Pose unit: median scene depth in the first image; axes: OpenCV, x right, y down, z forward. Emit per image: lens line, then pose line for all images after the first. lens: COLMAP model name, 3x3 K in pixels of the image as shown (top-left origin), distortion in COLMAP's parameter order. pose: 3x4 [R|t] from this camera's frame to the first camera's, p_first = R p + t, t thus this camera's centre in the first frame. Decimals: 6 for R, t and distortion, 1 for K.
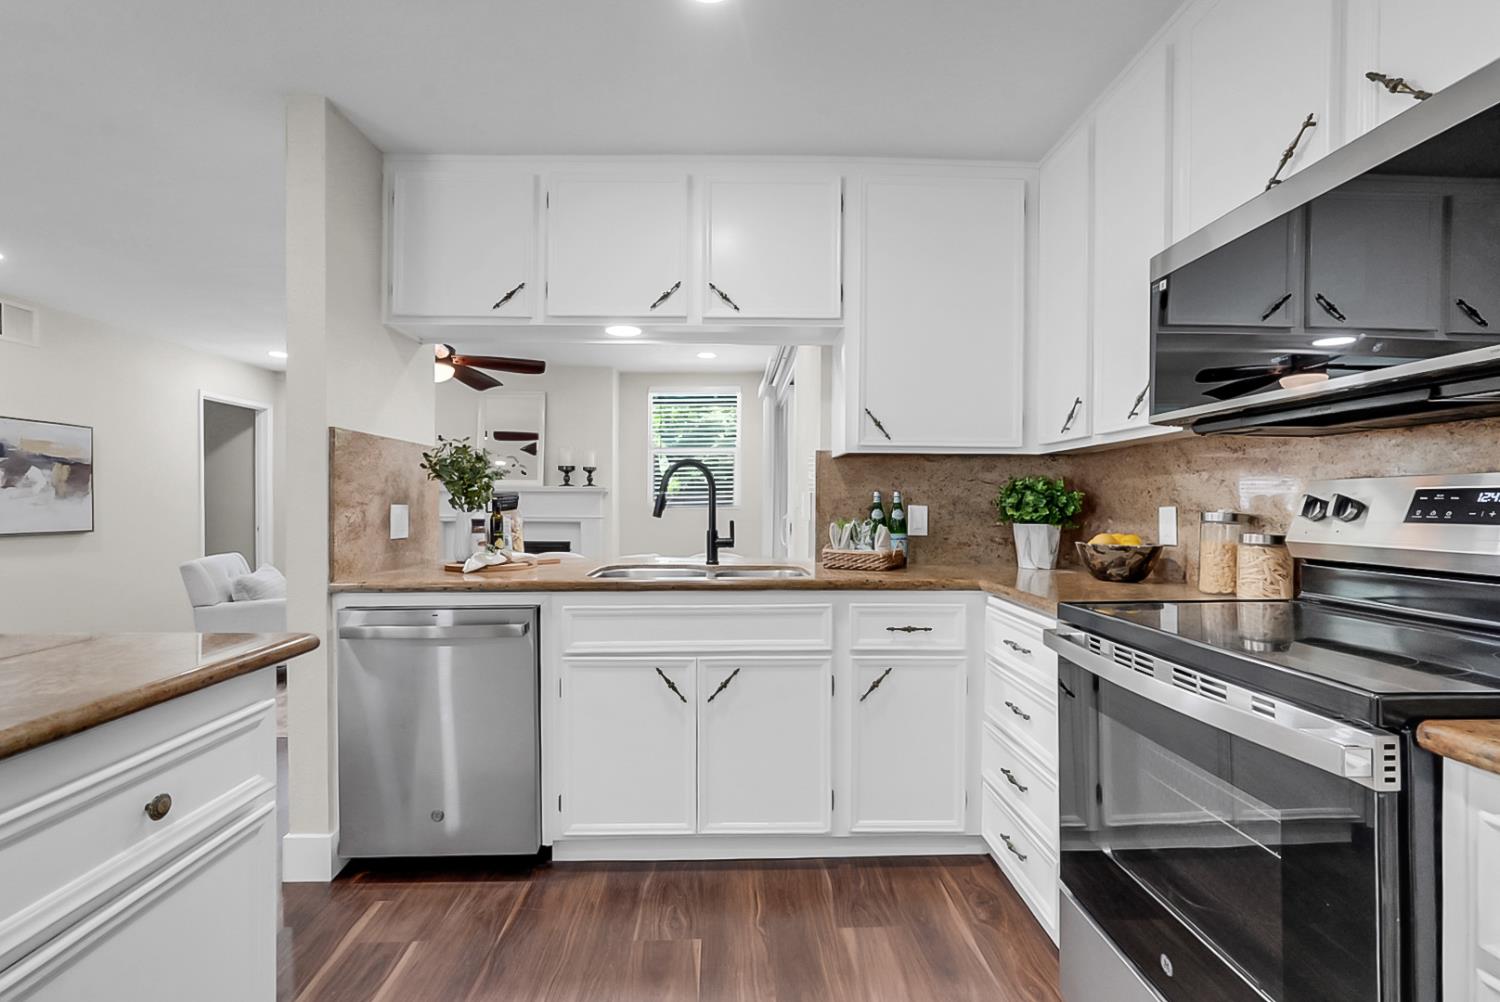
lens RADIAL K [[668.7, 0, 752.6], [0, 668.7, 499.2], [0, 0, 1]] dist [-0.002677, -0.000304]
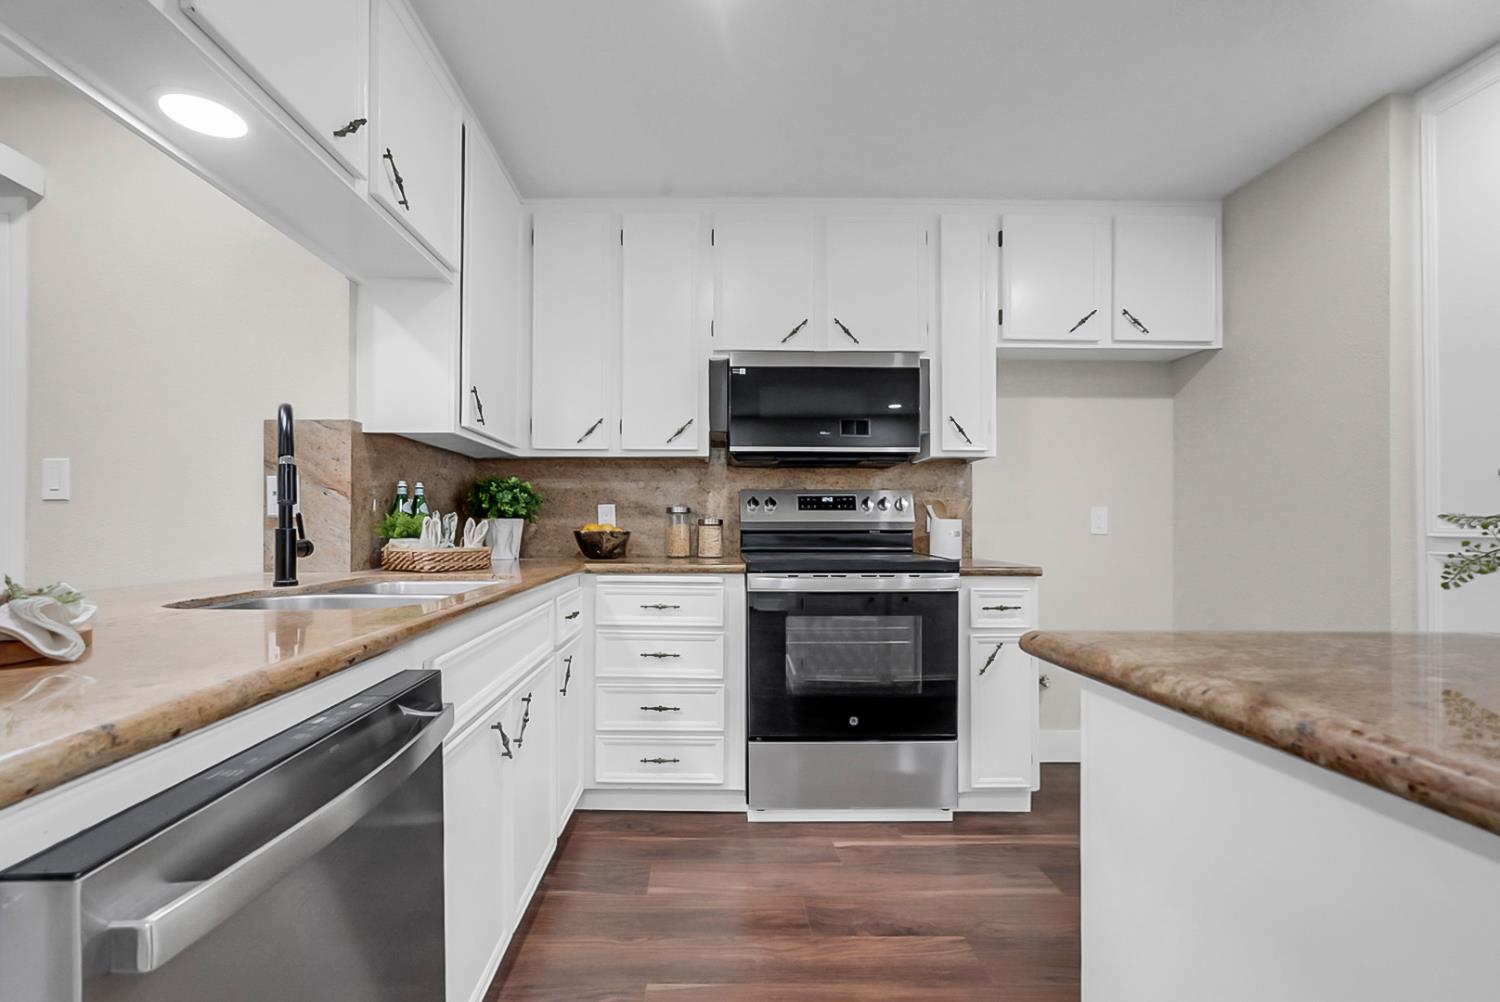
lens RADIAL K [[689.7, 0, 716.3], [0, 689.7, 498.9], [0, 0, 1]] dist [-0.000529, -0.000021]
pose [[0.004124, 0.033394, 0.999434, -0.431662], [-0.007103, 0.999418, -0.033365, 0.023970], [-0.999966, -0.006961, 0.004359, 0.393828]]
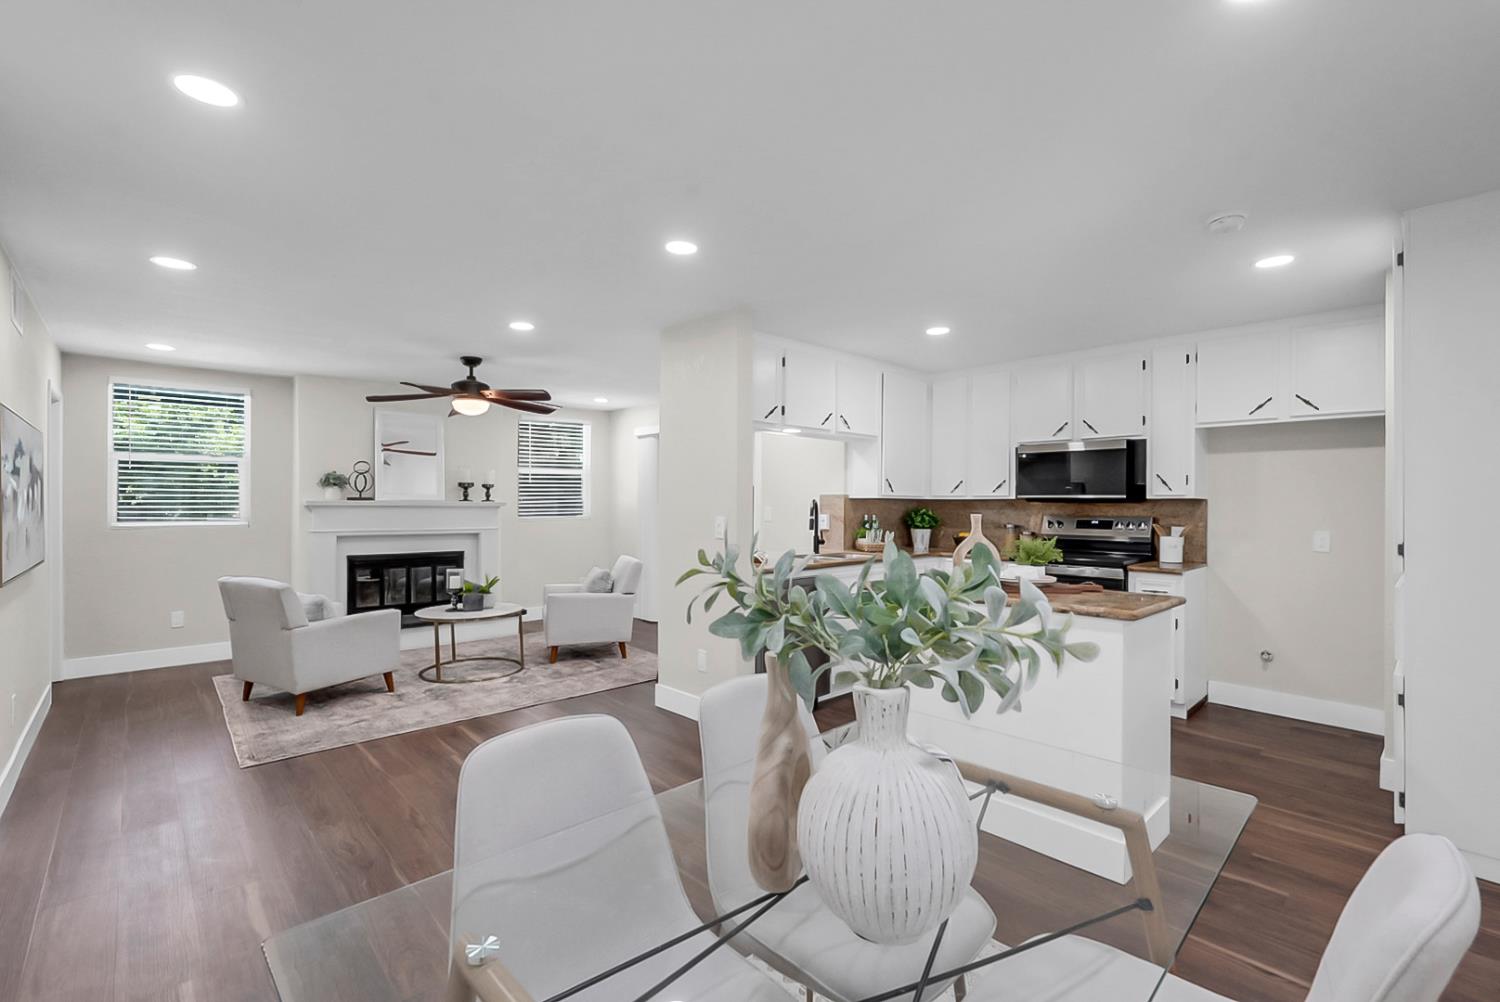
lens RADIAL K [[668.7, 0, 752.6], [0, 668.7, 499.2], [0, 0, 1]] dist [-0.002677, -0.000304]
pose [[0.734002, 0.006186, 0.679119, -0.968176], [-0.008128, 0.999967, -0.000323, -0.037069], [-0.679099, -0.005283, 0.734028, -0.188484]]
